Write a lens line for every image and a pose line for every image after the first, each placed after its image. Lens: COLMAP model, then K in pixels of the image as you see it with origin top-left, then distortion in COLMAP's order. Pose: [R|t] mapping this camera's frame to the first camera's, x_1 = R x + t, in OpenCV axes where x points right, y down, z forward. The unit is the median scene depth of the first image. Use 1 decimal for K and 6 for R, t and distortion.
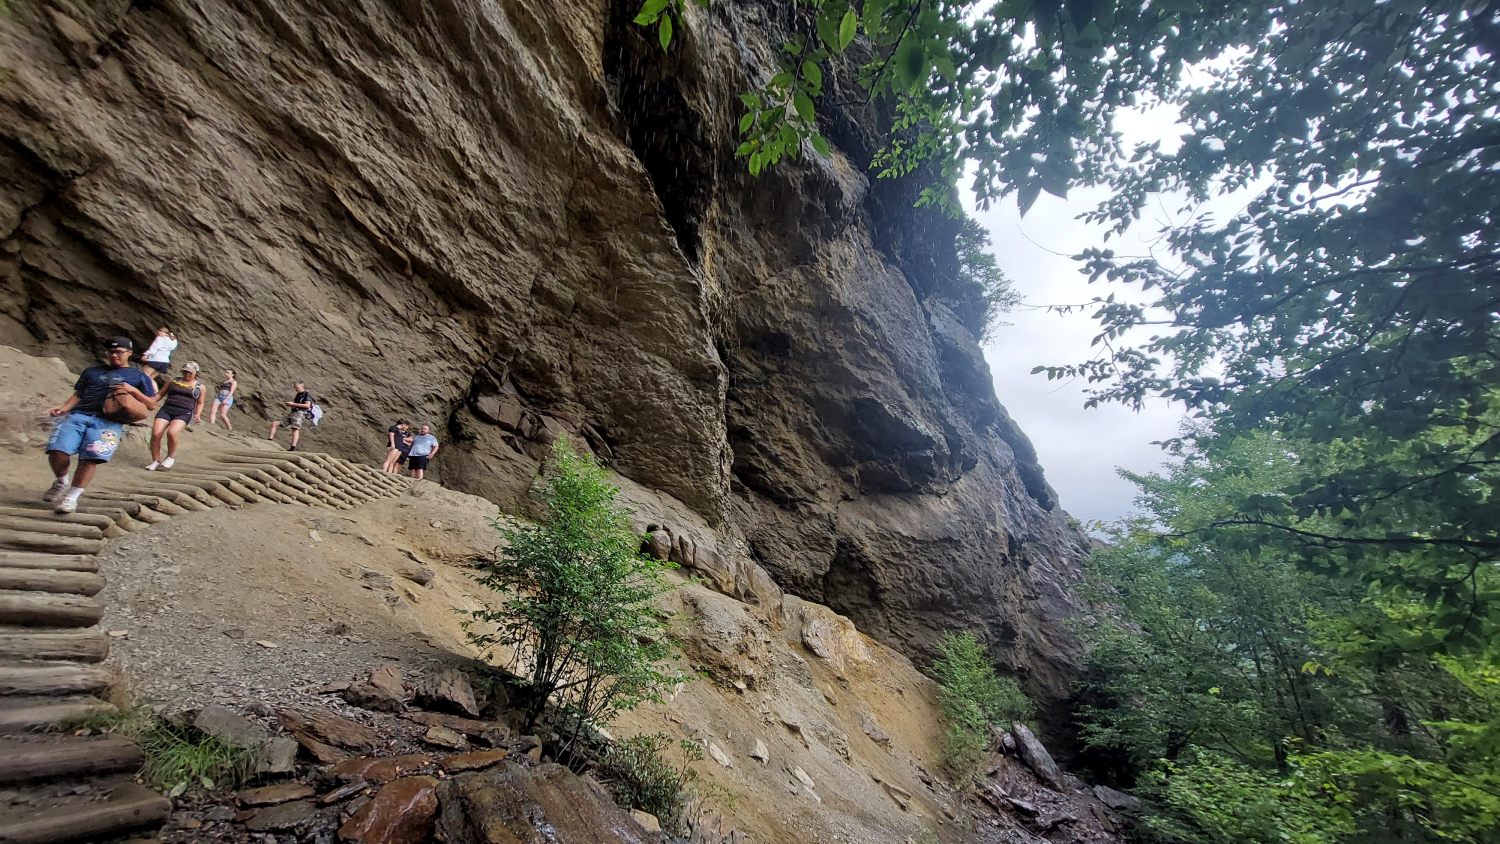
lens RADIAL K [[598.9, 0, 750.0], [0, 598.9, 422.0], [0, 0, 1]] dist [-0.001966, -0.000788]
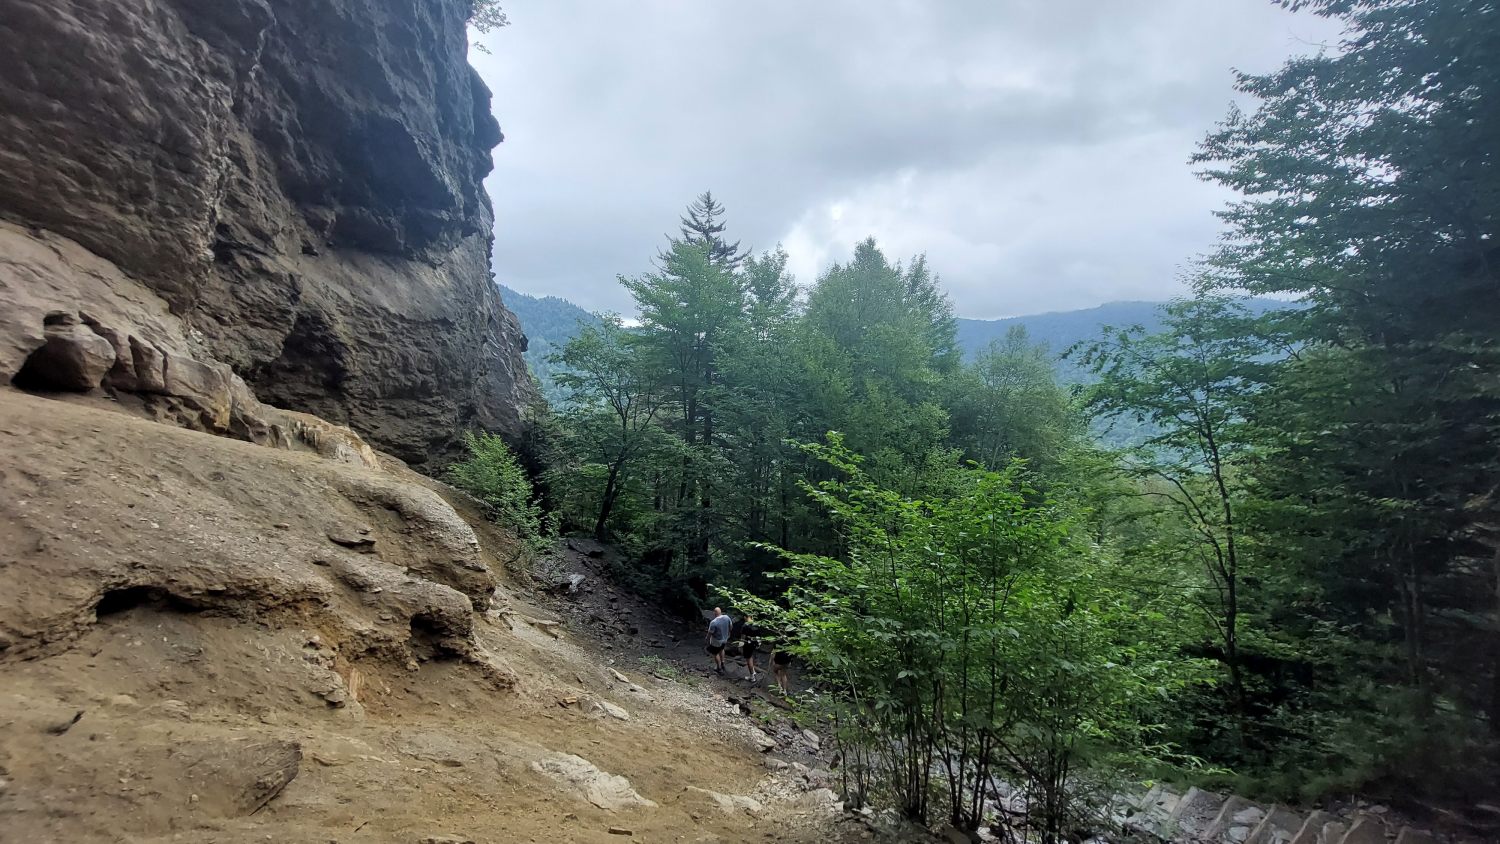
lens RADIAL K [[598.9, 0, 750.0], [0, 598.9, 422.0], [0, 0, 1]] dist [-0.001966, -0.000788]
pose [[0.461349, -0.091900, 0.882446, -0.232598], [-0.302429, 0.918763, 0.253794, -0.019049], [-0.834082, -0.383965, 0.396077, 0.249769]]
